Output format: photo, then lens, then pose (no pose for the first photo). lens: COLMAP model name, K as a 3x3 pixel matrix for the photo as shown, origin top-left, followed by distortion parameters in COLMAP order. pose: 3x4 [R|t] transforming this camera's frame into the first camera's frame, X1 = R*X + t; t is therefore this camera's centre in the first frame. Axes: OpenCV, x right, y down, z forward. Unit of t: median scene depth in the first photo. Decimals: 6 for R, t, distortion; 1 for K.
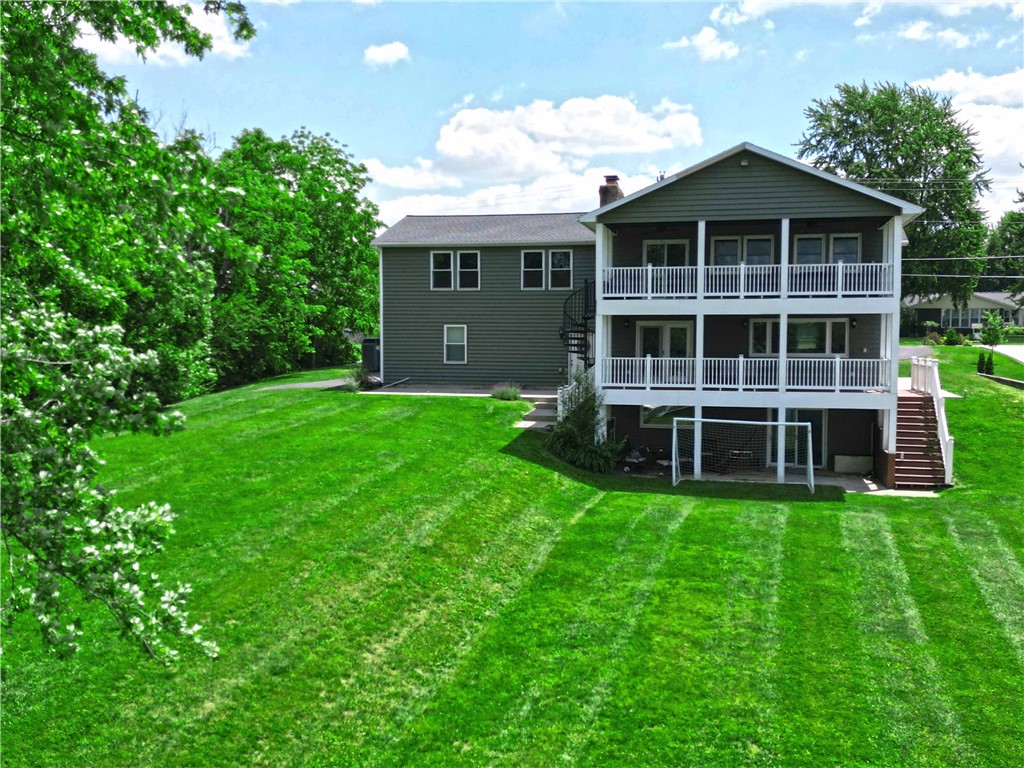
lens RADIAL K [[1054.4, 0, 519.1], [0, 1054.4, 417.9], [0, 0, 1]] dist [0.281673, -0.622560]
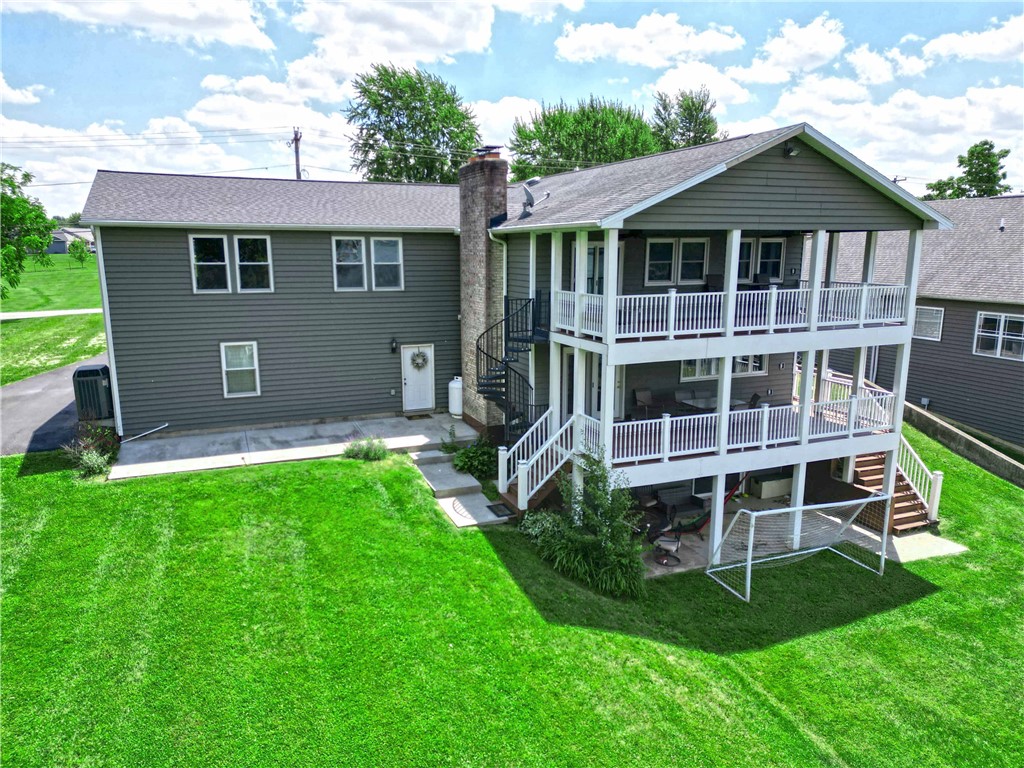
lens RADIAL K [[710.4, 0, 512.0], [0, 710.4, 384.0], [0, 0, 1]] dist [0.105086, -0.103442]
pose [[0.826659, -0.113221, 0.551195, -0.178247], [0.048696, 0.990268, 0.130379, -0.115151], [-0.560592, -0.080938, 0.824127, 0.512647]]
